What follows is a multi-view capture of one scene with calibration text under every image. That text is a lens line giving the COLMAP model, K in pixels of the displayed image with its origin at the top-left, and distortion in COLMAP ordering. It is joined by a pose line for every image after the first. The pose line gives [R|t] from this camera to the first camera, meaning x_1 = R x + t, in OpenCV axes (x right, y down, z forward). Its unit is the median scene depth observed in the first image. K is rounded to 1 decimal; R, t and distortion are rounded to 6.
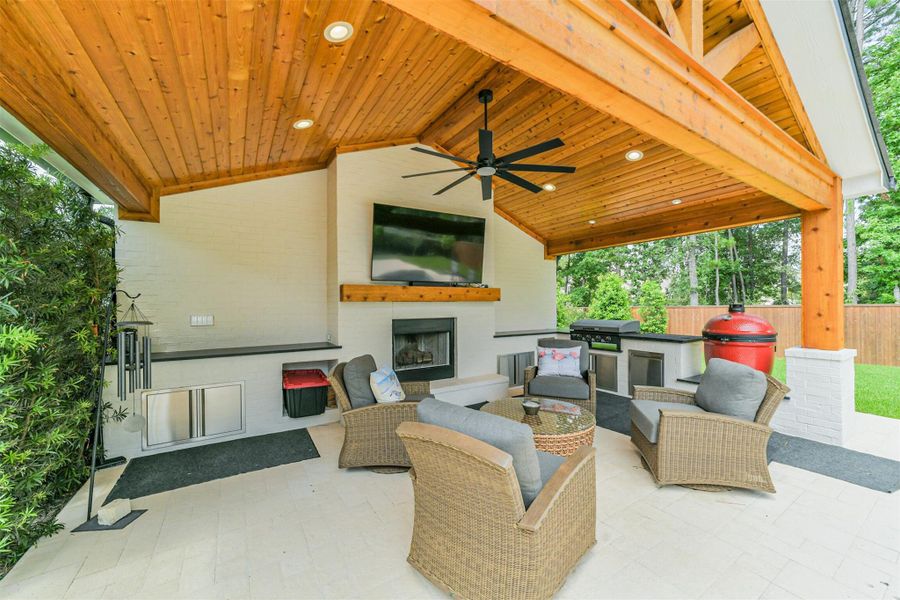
lens RADIAL K [[347.6, 0, 452.1], [0, 347.6, 306.1], [0, 0, 1]] dist [-0.015338, 0.013872]
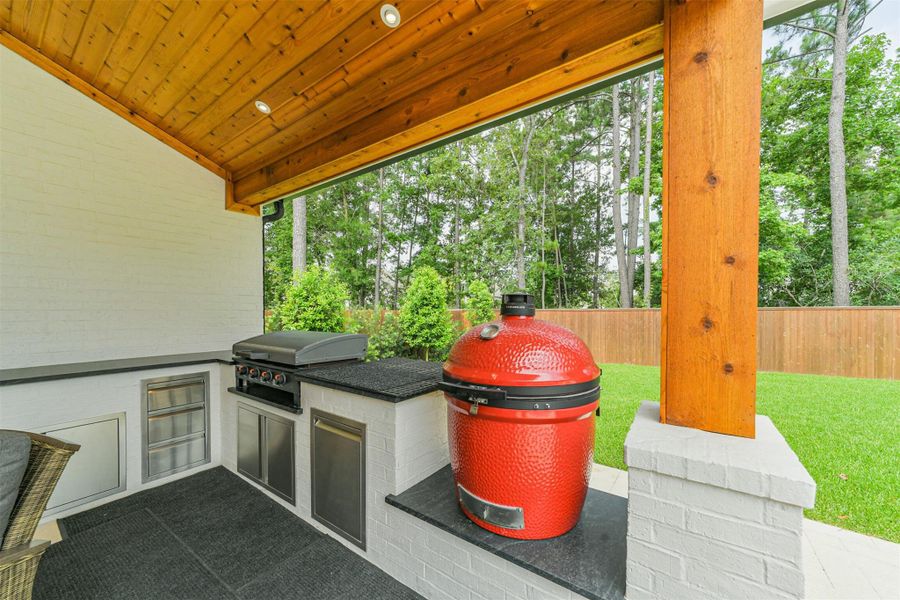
lens RADIAL K [[348.8, 0, 446.0], [0, 348.8, 313.6], [0, 0, 1]] dist [0.007117, 0.000130]
pose [[0.935211, 0.002066, 0.354086, 0.567364], [-0.006066, 0.999930, 0.010188, 0.010816], [-0.354040, -0.011676, 0.935157, 0.620790]]
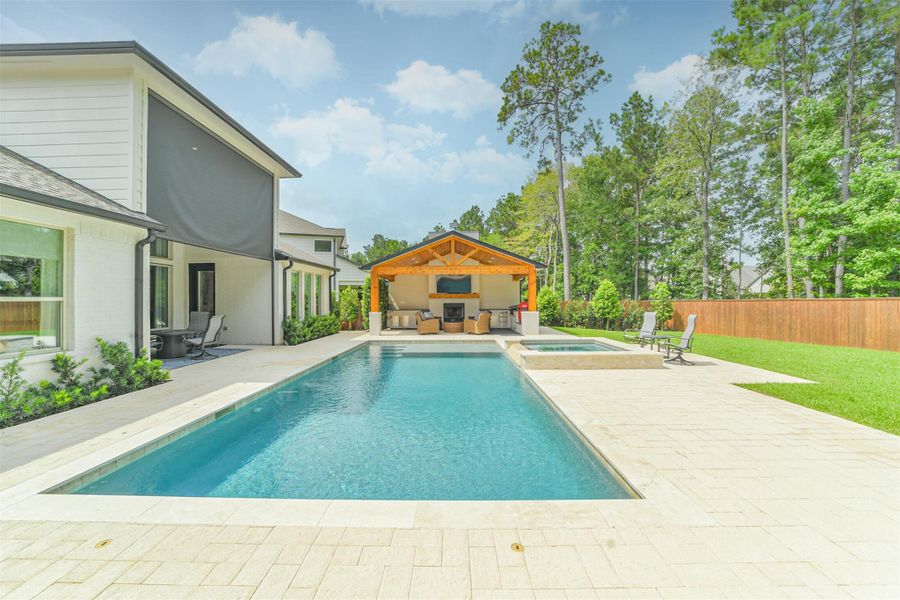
lens RADIAL K [[353.0, 0, 454.4], [0, 353.0, 302.8], [0, 0, 1]] dist [-0.040362, 0.015000]
pose [[0.843284, 0.008796, -0.537396, 2.024993], [-0.002647, 0.999922, 0.012213, -0.006351], [0.537462, -0.008876, 0.843241, -2.192065]]
